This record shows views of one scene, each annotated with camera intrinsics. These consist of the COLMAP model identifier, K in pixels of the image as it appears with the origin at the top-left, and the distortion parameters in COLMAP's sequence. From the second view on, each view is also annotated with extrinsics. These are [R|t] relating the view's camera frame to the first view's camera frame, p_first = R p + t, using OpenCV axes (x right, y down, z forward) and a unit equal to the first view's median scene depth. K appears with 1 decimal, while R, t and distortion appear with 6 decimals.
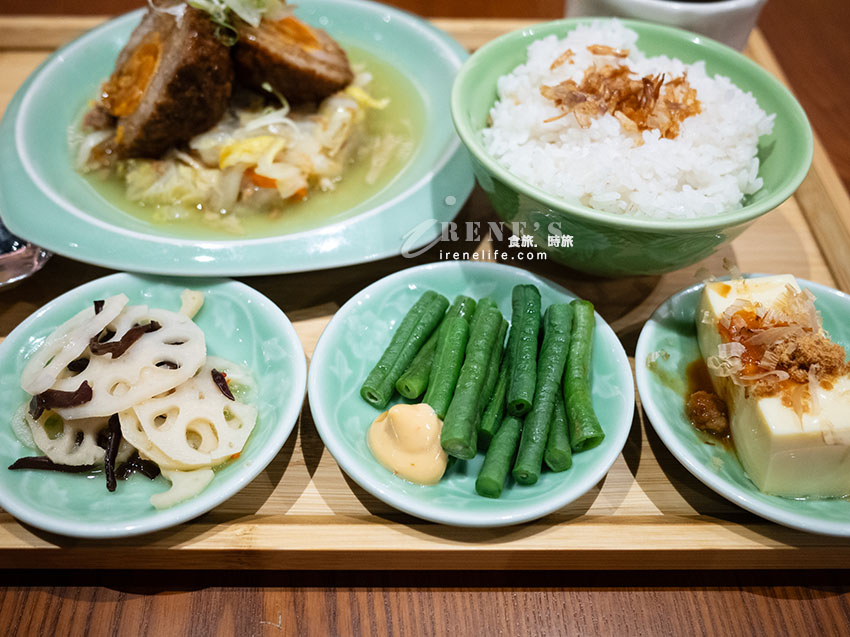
lens RADIAL K [[845.1, 0, 425.9], [0, 845.1, 321.3], [0, 0, 1]] dist [-0.010151, -0.011066]
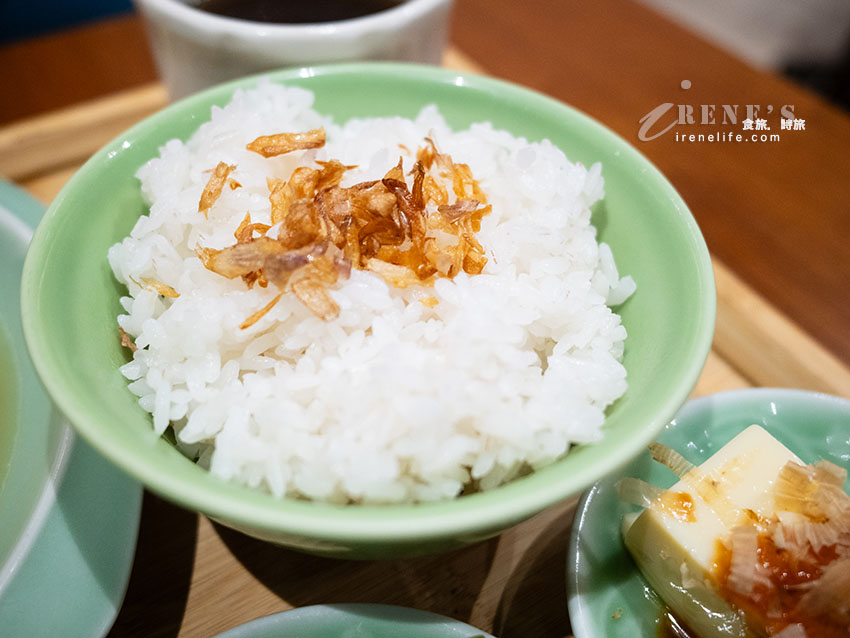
lens RADIAL K [[845.1, 0, 425.9], [0, 845.1, 321.8], [0, 0, 1]] dist [-0.010151, -0.011066]
pose [[0.850845, -0.382006, 0.360742, 0.052806], [0.383734, 0.920788, 0.069991, -0.221416], [-0.358904, 0.078878, 0.930036, 0.479782]]
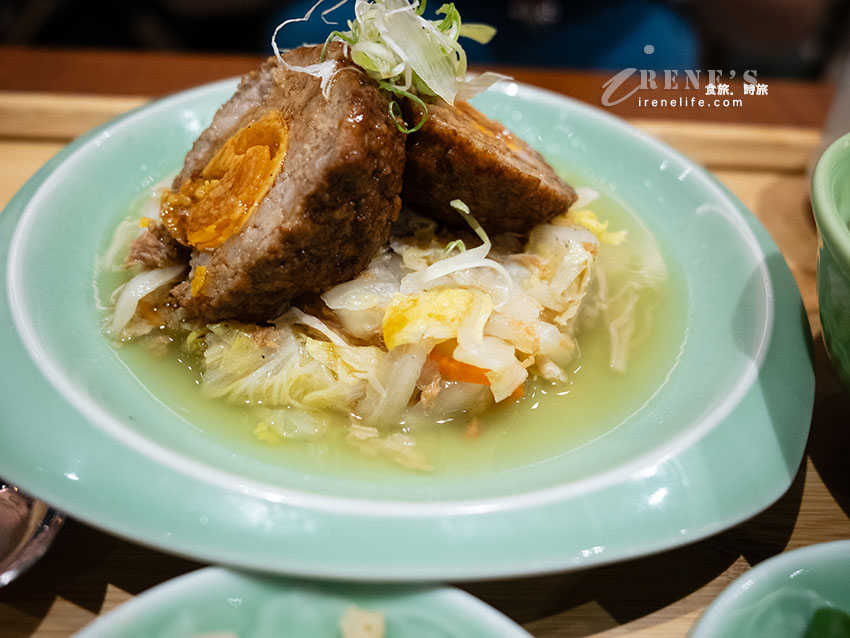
lens RADIAL K [[821.3, 0, 425.0], [0, 821.3, 319.0], [0, 0, 1]] dist [0.000151, 0.003791]
pose [[0.998228, 0.023204, 0.054796, -0.257742], [-0.015658, 0.990813, -0.134330, -0.132755], [-0.057409, 0.133234, 0.989420, 0.482847]]
